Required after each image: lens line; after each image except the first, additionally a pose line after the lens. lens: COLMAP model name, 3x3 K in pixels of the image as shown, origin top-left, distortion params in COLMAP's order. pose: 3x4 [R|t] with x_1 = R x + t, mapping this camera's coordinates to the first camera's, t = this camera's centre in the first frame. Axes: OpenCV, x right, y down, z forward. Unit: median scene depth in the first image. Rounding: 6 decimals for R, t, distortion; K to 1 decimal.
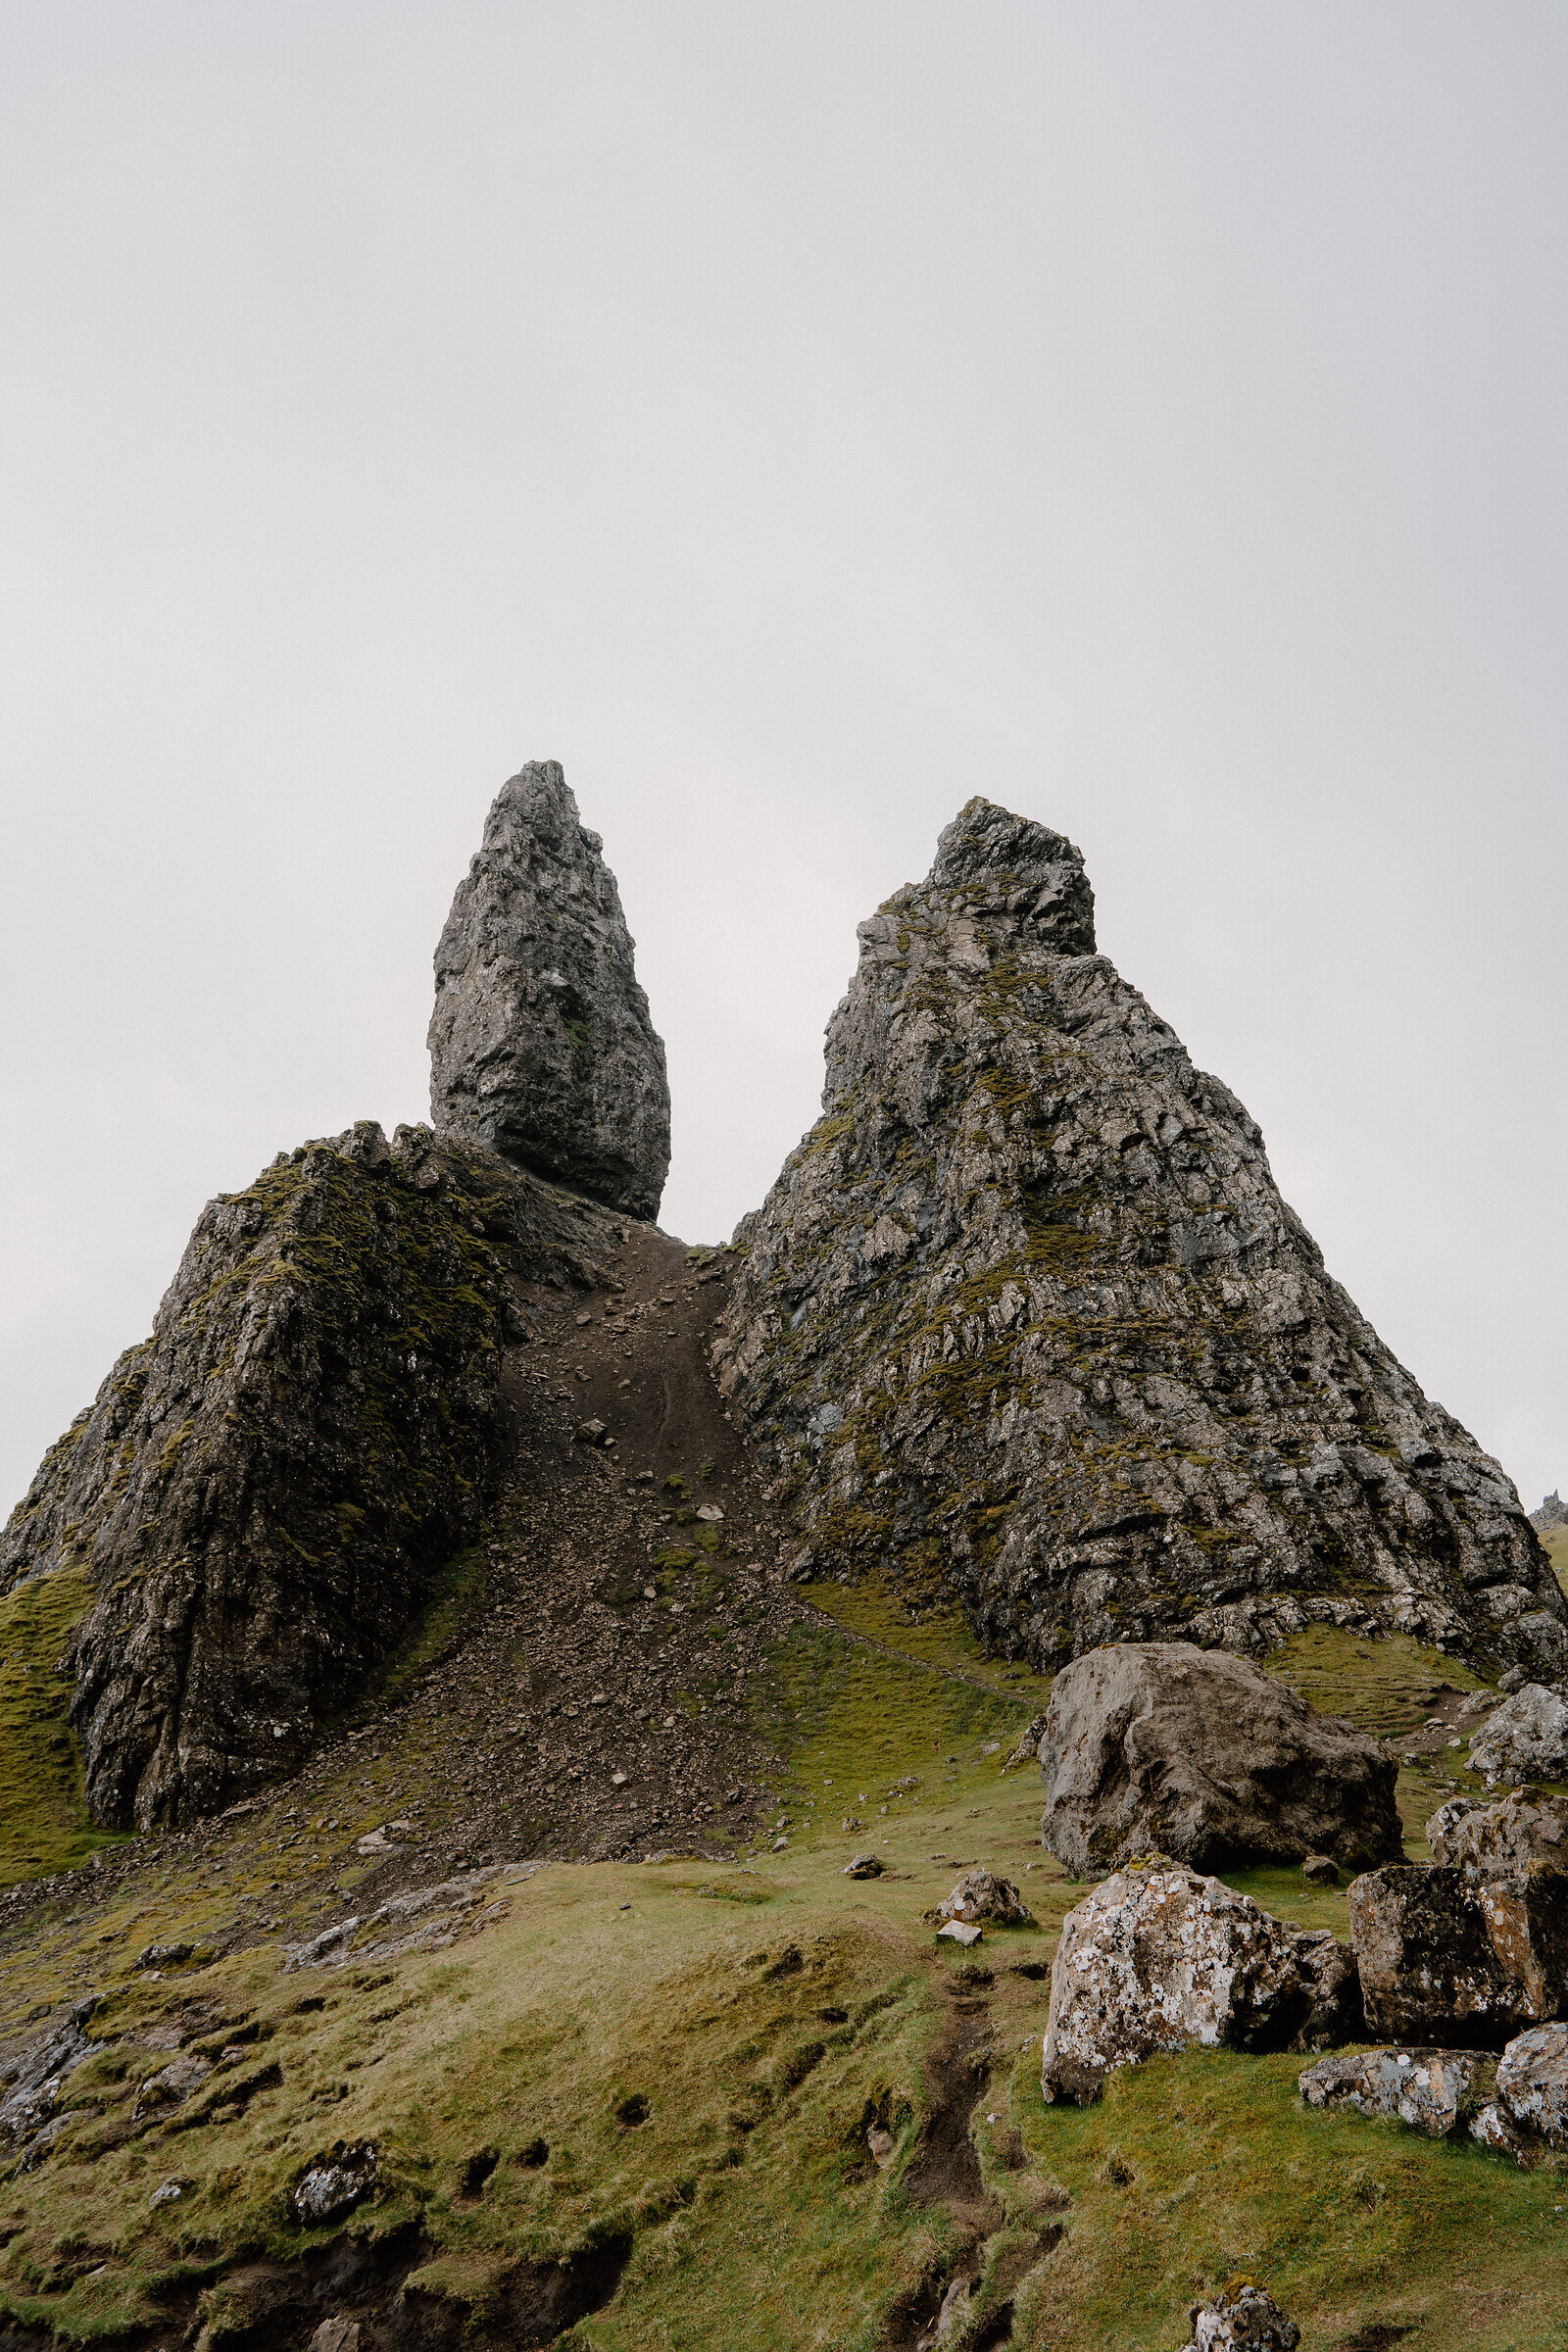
lens RADIAL K [[1553.5, 0, 773.1], [0, 1553.5, 1172.8], [0, 0, 1]] dist [-0.018201, 0.012639]
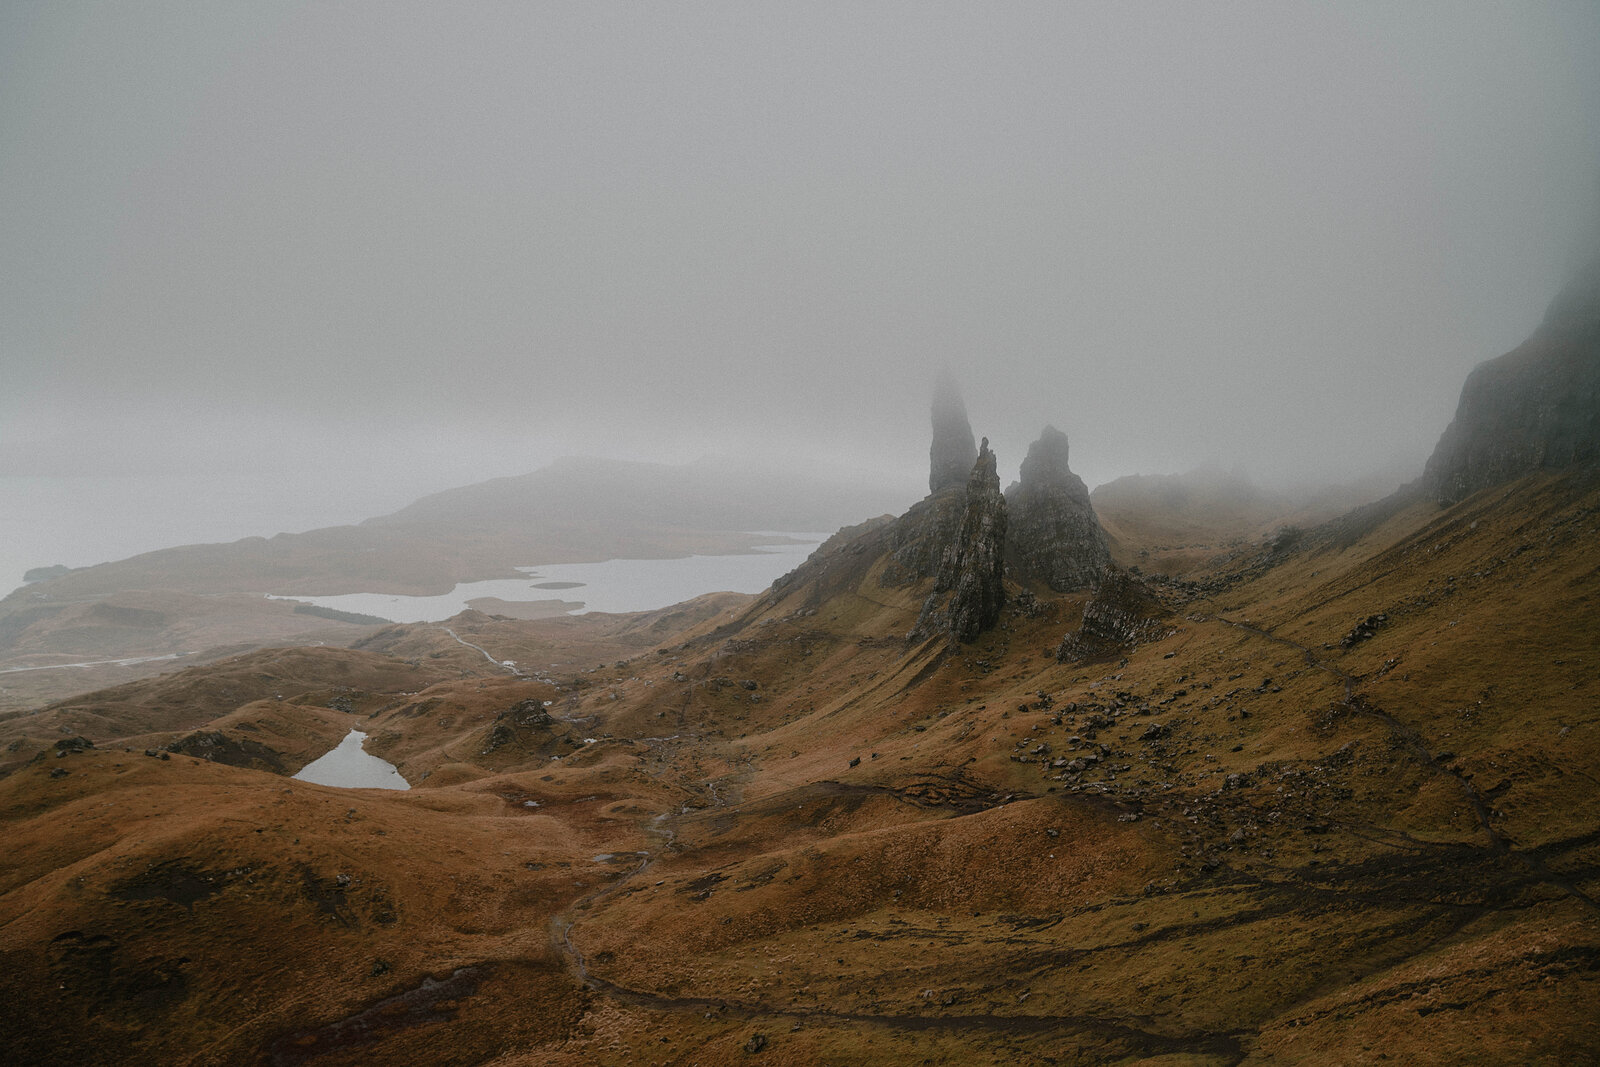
lens RADIAL K [[1256.3, 0, 750.4], [0, 1256.3, 563.5], [0, 0, 1]] dist [-0.102810, 0.084174]
pose [[0.999992, -0.000171, 0.003908, -1.279965], [-0.001490, 0.907170, 0.420762, -2.250449], [-0.003617, -0.420765, 0.907163, -4.352124]]
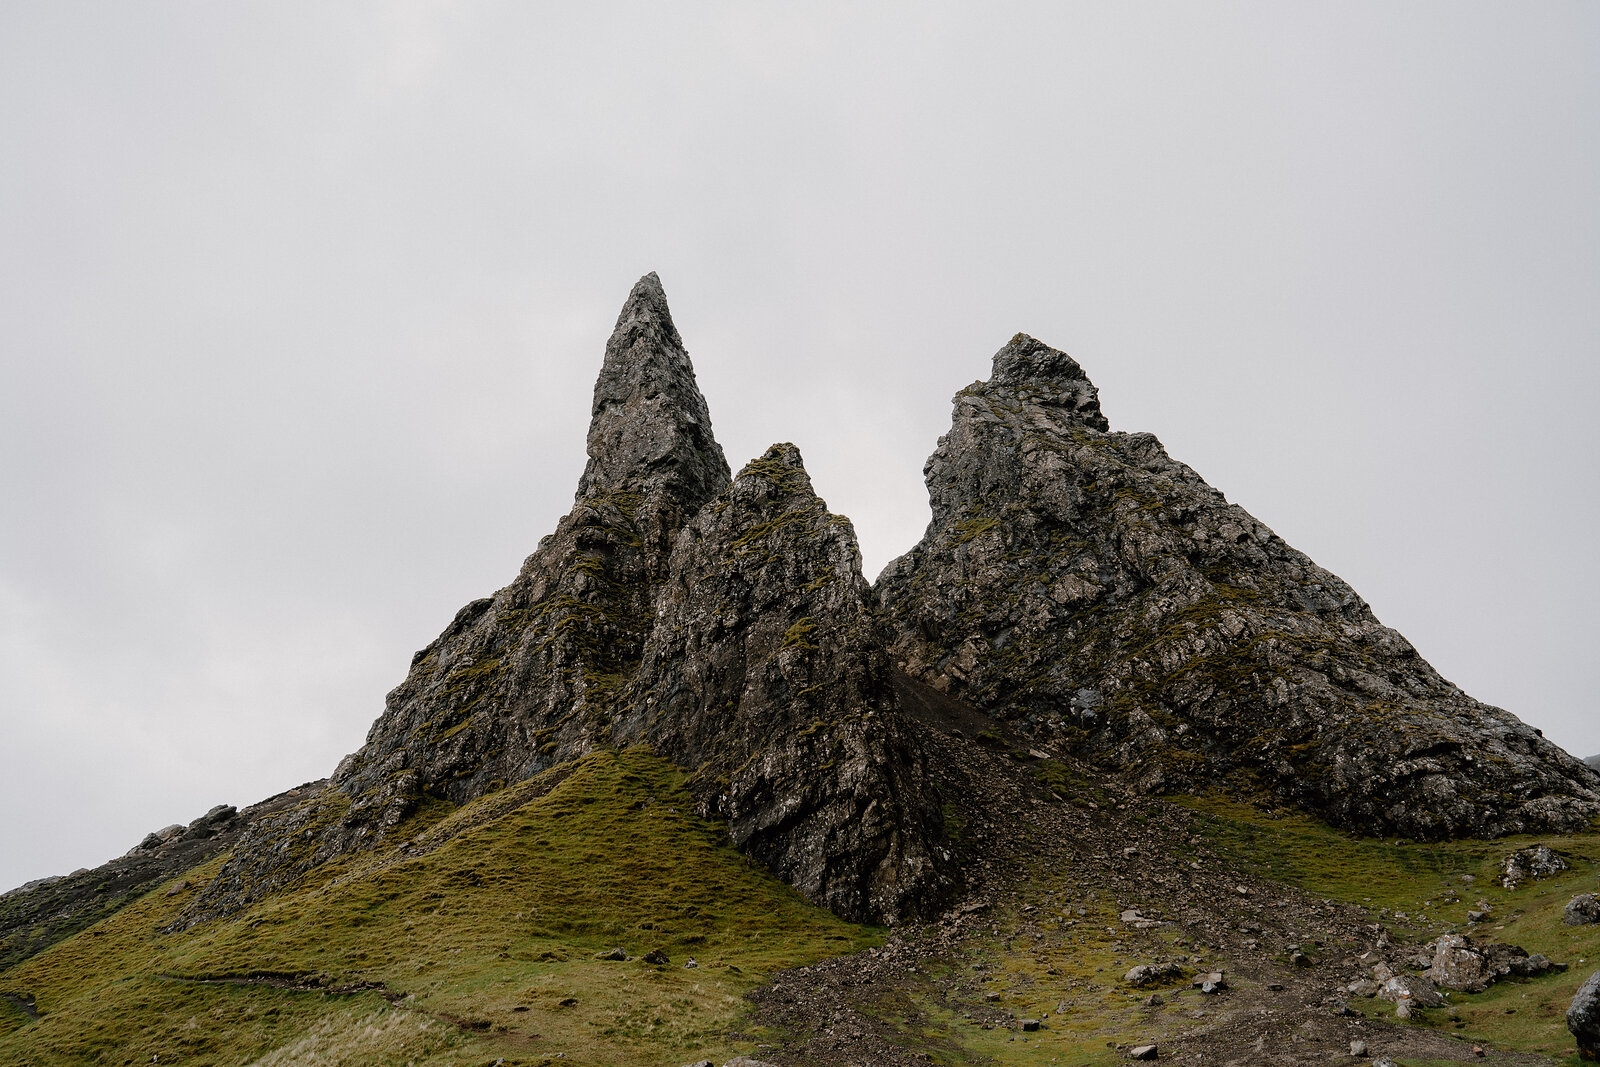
lens RADIAL K [[1056.8, 0, 803.8], [0, 1056.8, 536.2], [0, 0, 1]] dist [-0.018201, 0.012639]
pose [[0.957707, 0.123989, 0.259660, -0.428245], [-0.092180, 0.987044, -0.131329, 0.146160], [-0.272580, 0.101839, 0.956728, 0.129751]]
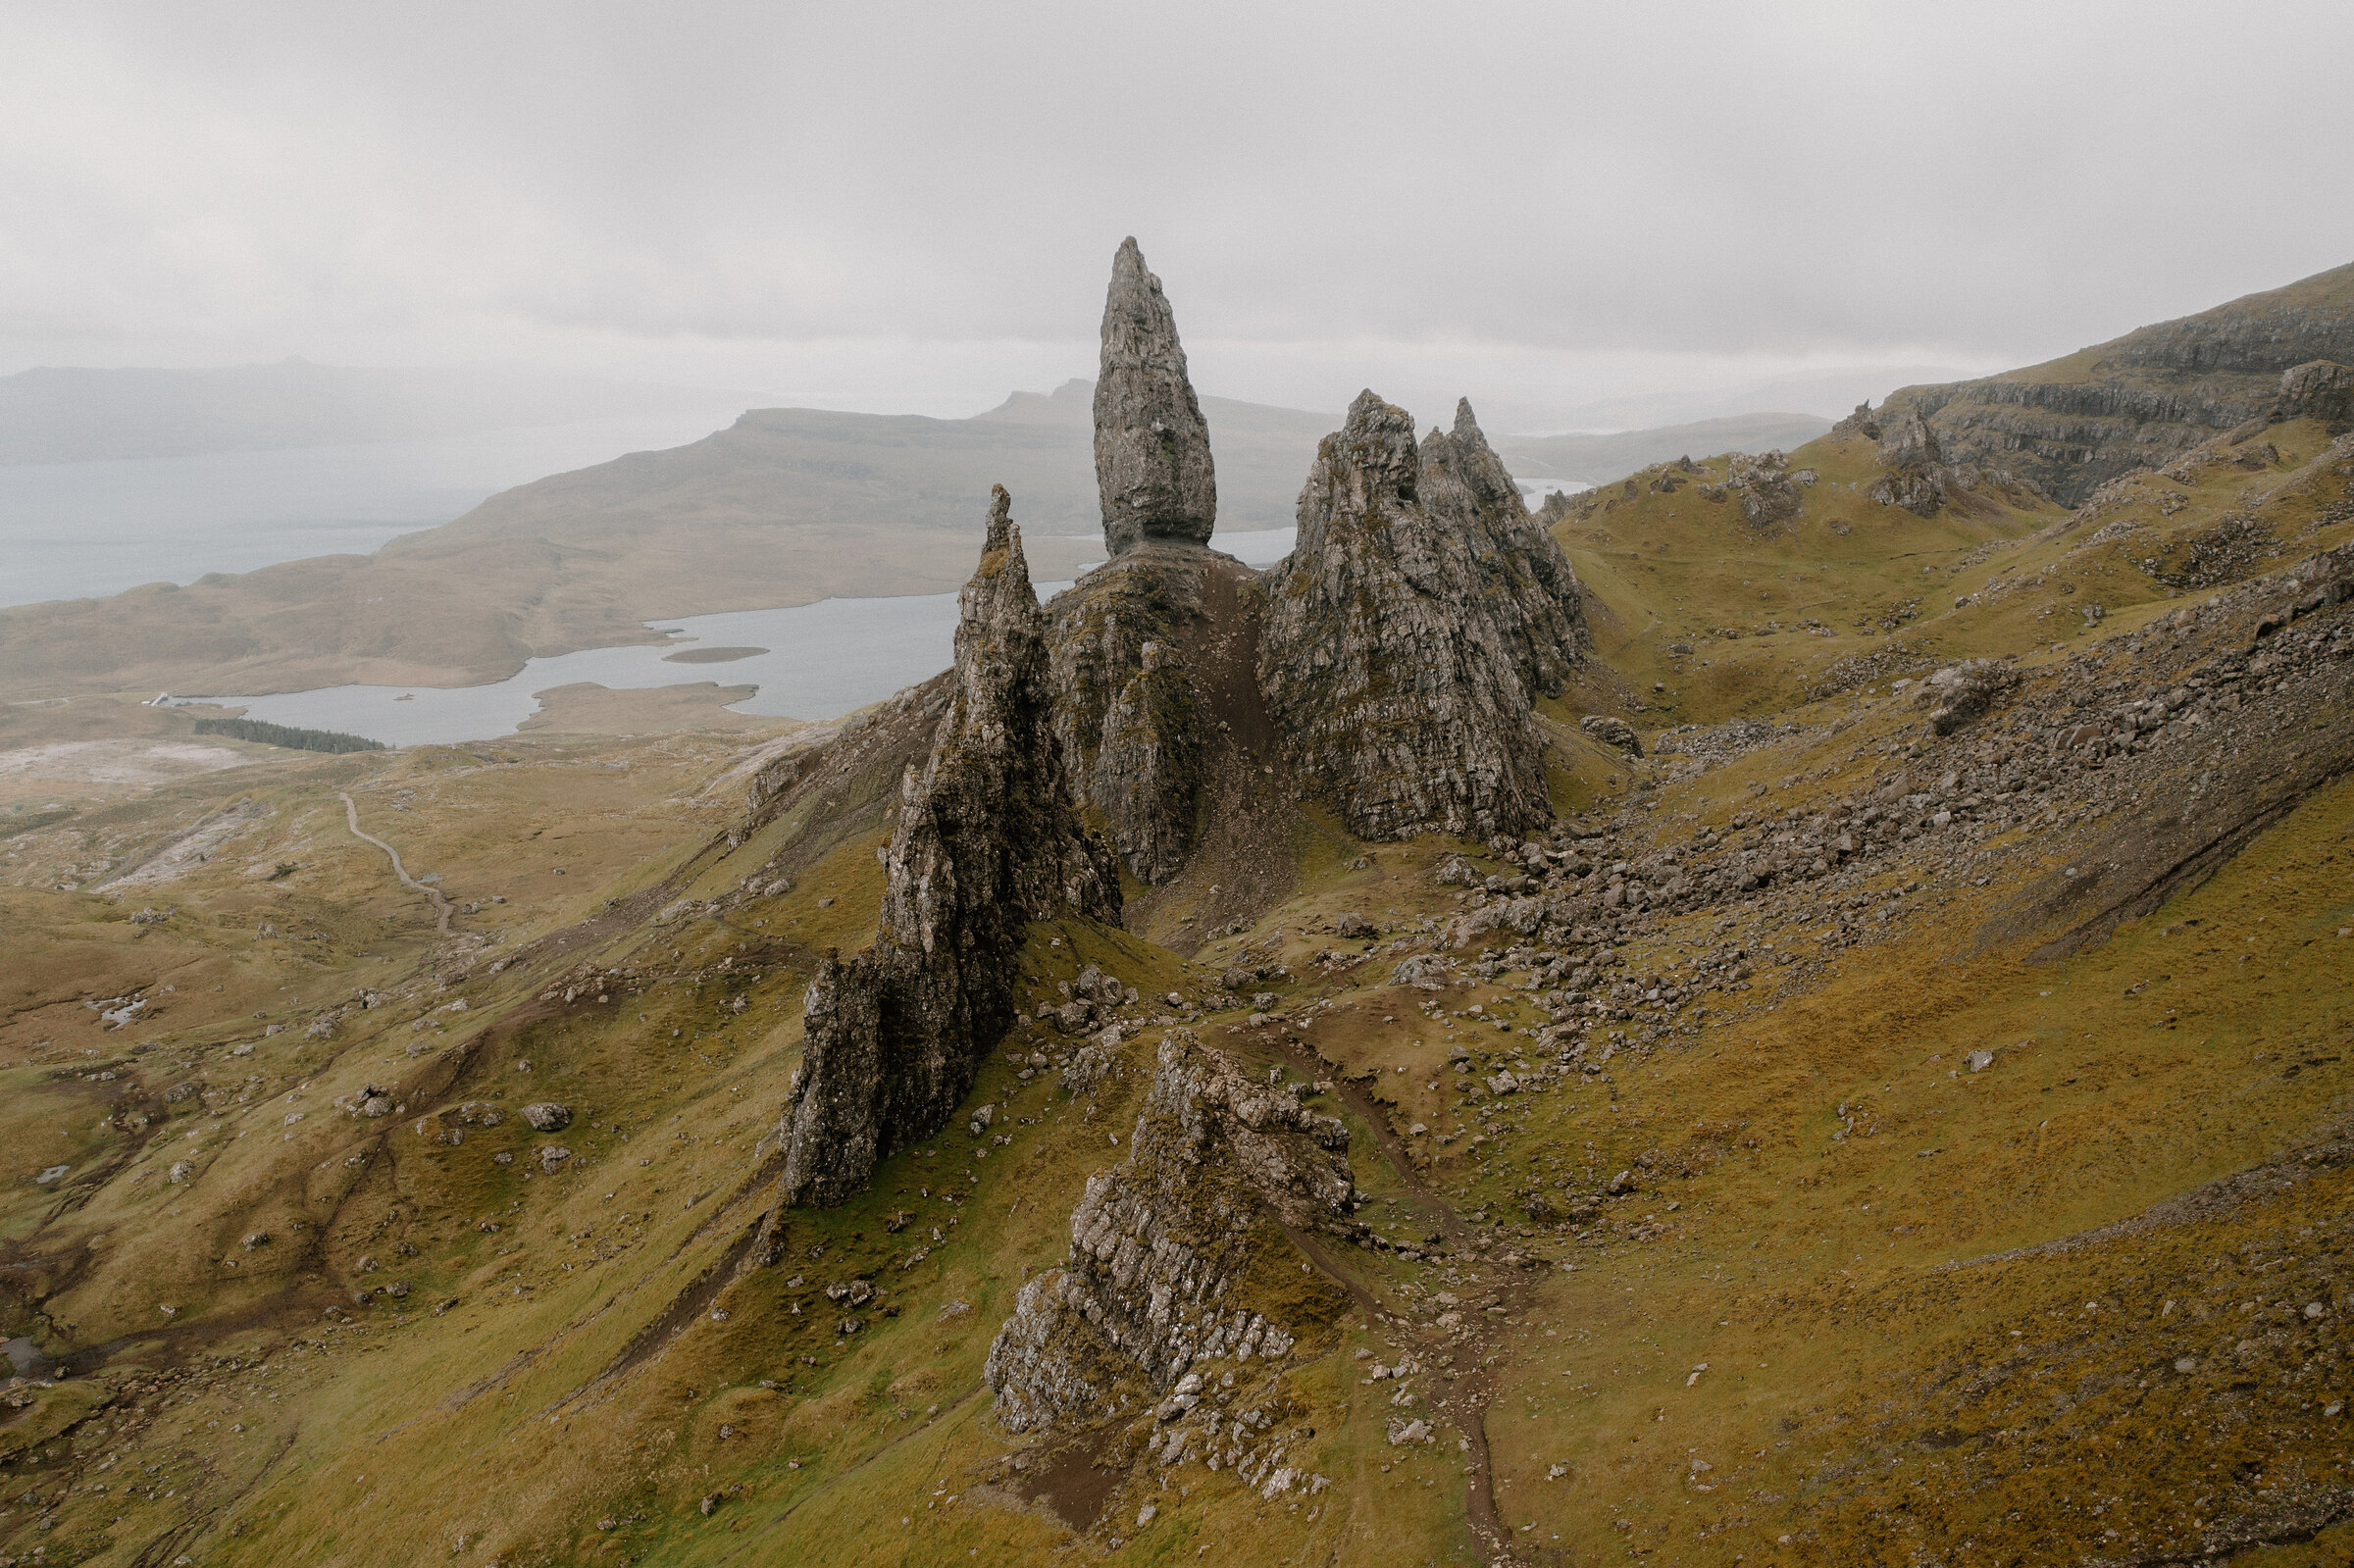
lens RADIAL K [[1962.8, 0, 1156.0], [0, 1962.8, 782.1], [0, 0, 1]] dist [0.001493, 0.008001]
pose [[0.999125, -0.033443, -0.025124, -0.149257], [0.041656, 0.850000, 0.525133, -1.662125], [0.003794, -0.525720, 0.850649, -2.169689]]
